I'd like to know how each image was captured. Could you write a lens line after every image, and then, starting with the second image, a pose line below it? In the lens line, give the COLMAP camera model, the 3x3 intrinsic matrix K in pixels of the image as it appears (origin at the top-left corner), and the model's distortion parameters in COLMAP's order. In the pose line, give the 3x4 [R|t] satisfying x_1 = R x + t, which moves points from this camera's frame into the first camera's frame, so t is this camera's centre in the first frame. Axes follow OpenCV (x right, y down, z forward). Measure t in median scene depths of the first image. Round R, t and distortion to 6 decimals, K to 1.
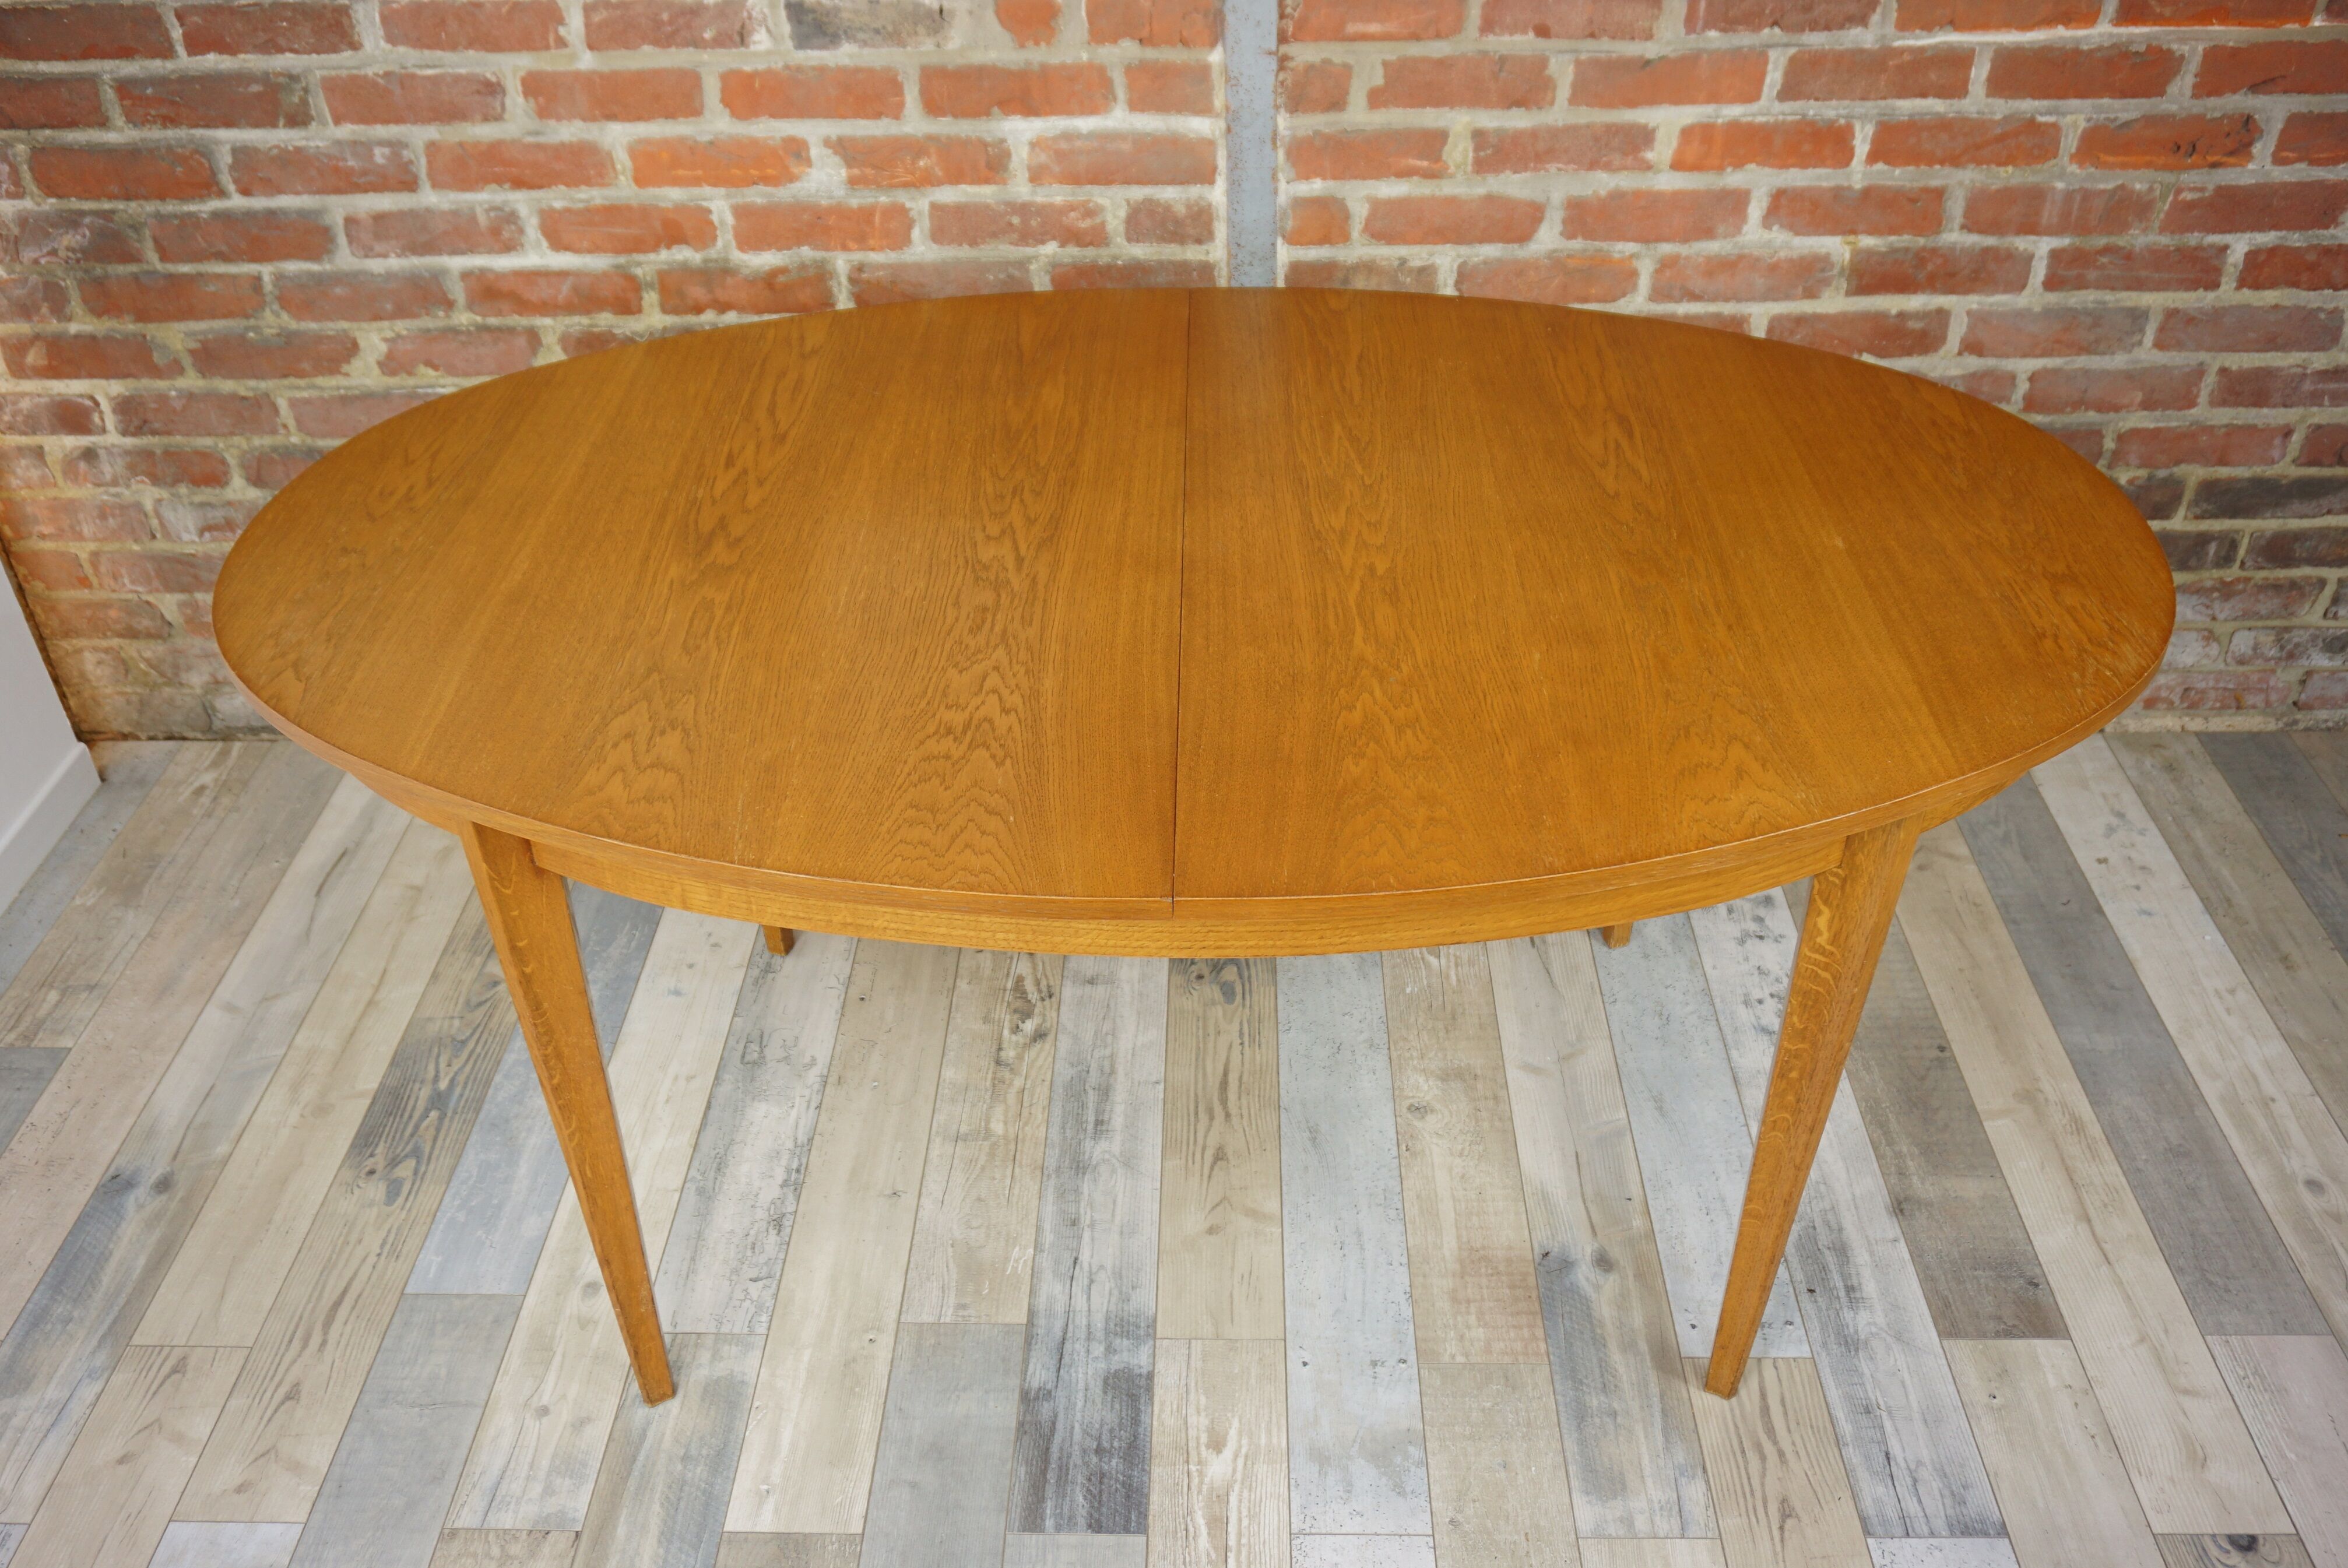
lens RADIAL K [[2024.9, 0, 1168.0], [0, 2024.9, 801.5], [0, 0, 1]] dist [-0.012869, 0.009346]
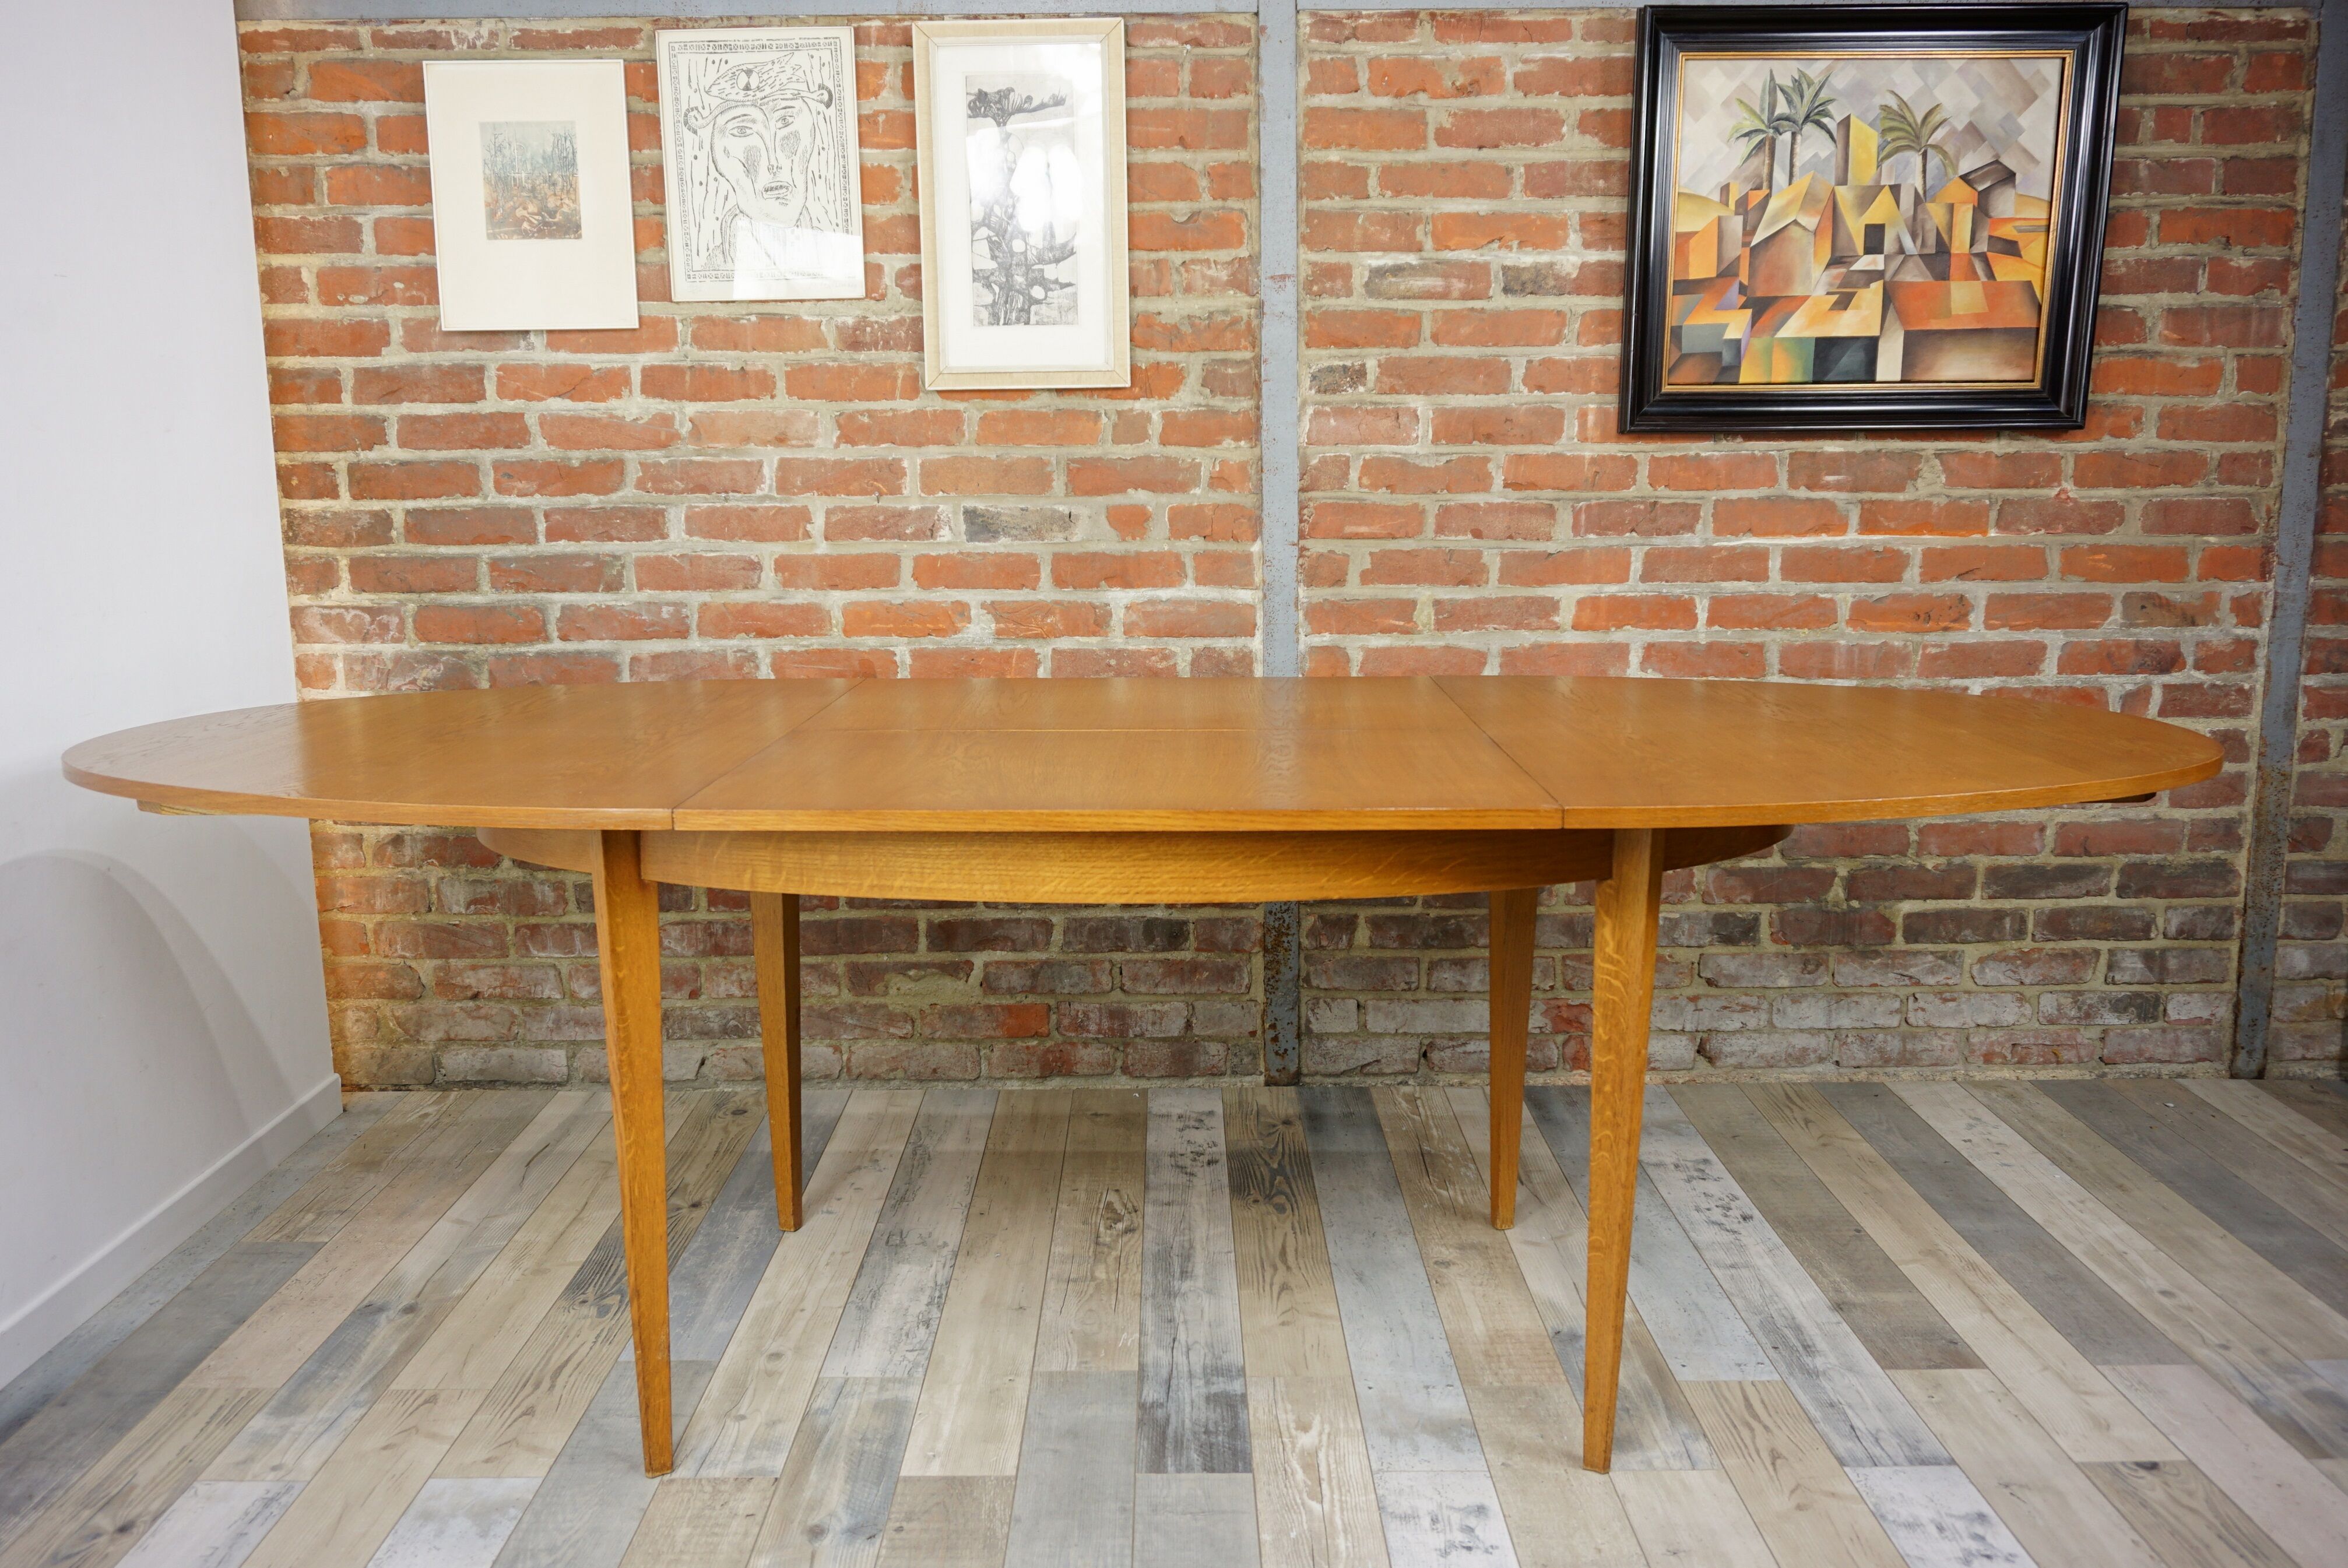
lens RADIAL K [[1908.6, 0, 1163.1], [0, 1908.6, 794.1], [0, 0, 1]] dist [-0.030244, 0.040135]
pose [[0.999643, 0.008312, 0.025407, -0.076040], [0.003791, 0.896742, -0.442536, 0.396366], [-0.026462, 0.442475, 0.896391, -0.154698]]
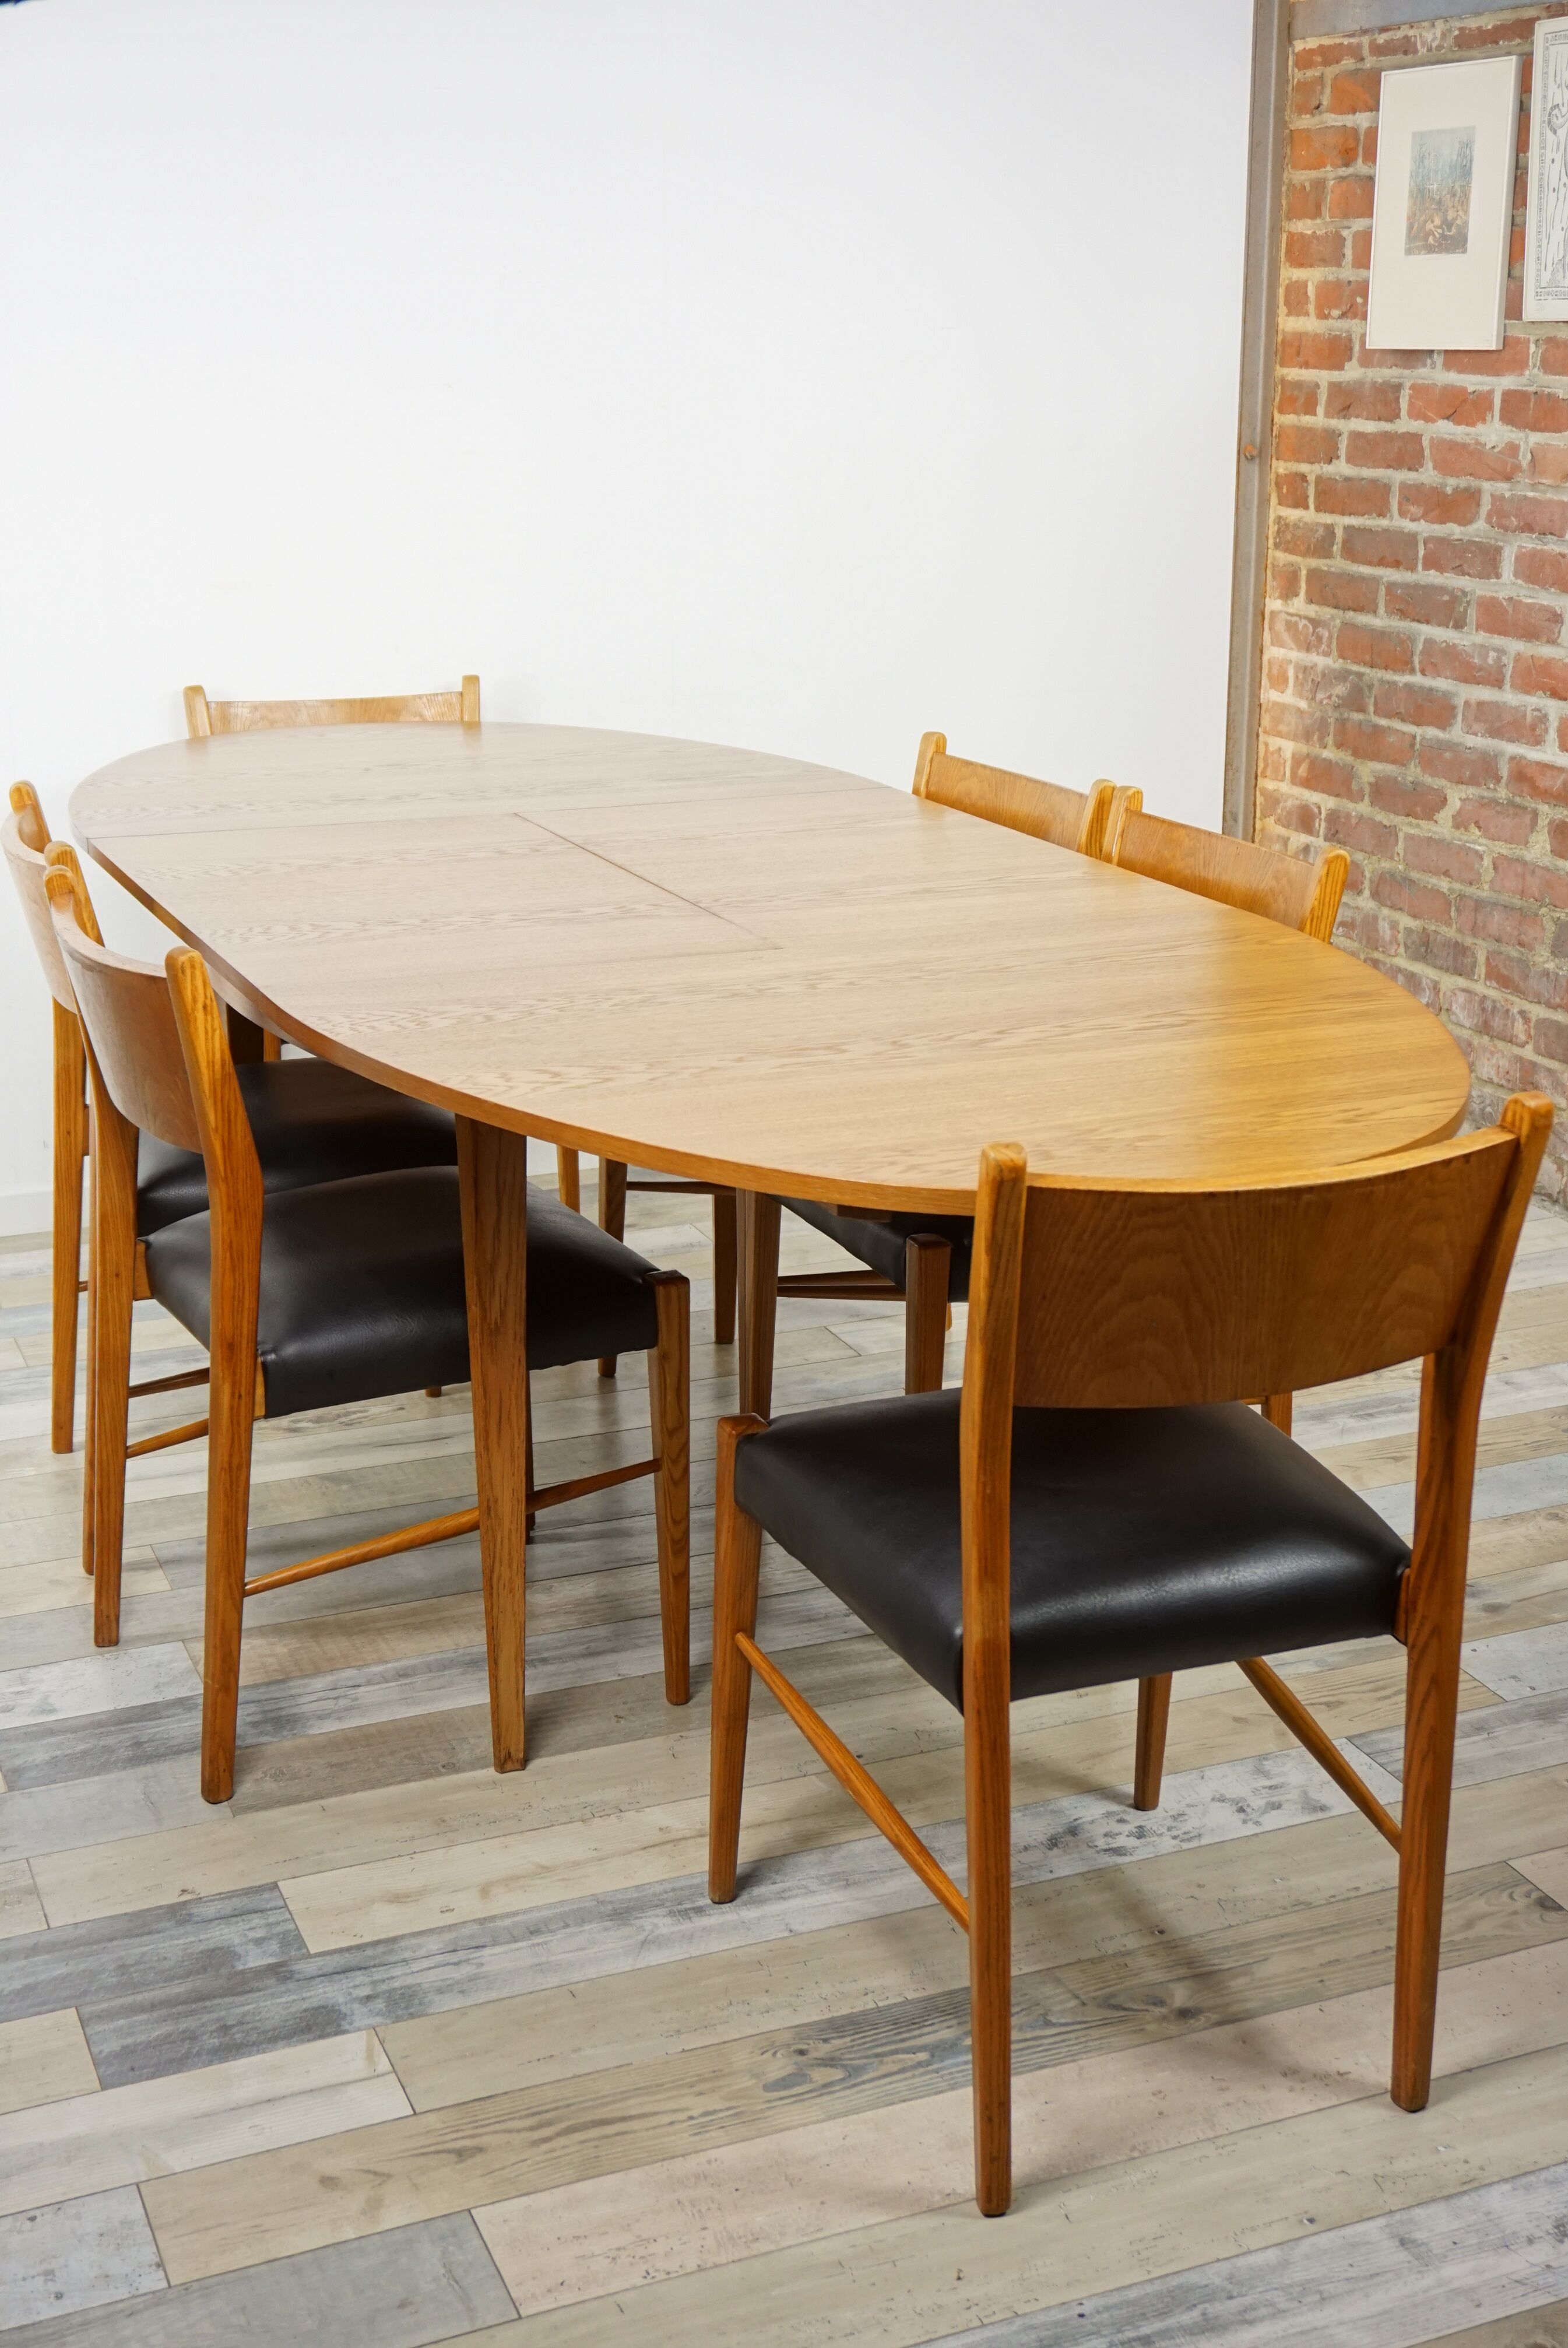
lens RADIAL K [[2807.6, 0, 808.1], [0, 2807.6, 1188.4], [0, 0, 1]] dist [0.022899, 0.000000]
pose [[0.420506, 0.291342, -0.859241, 1.141898], [-0.550609, 0.834654, 0.013542, 0.199278], [0.721114, 0.467411, 0.511392, -0.112355]]
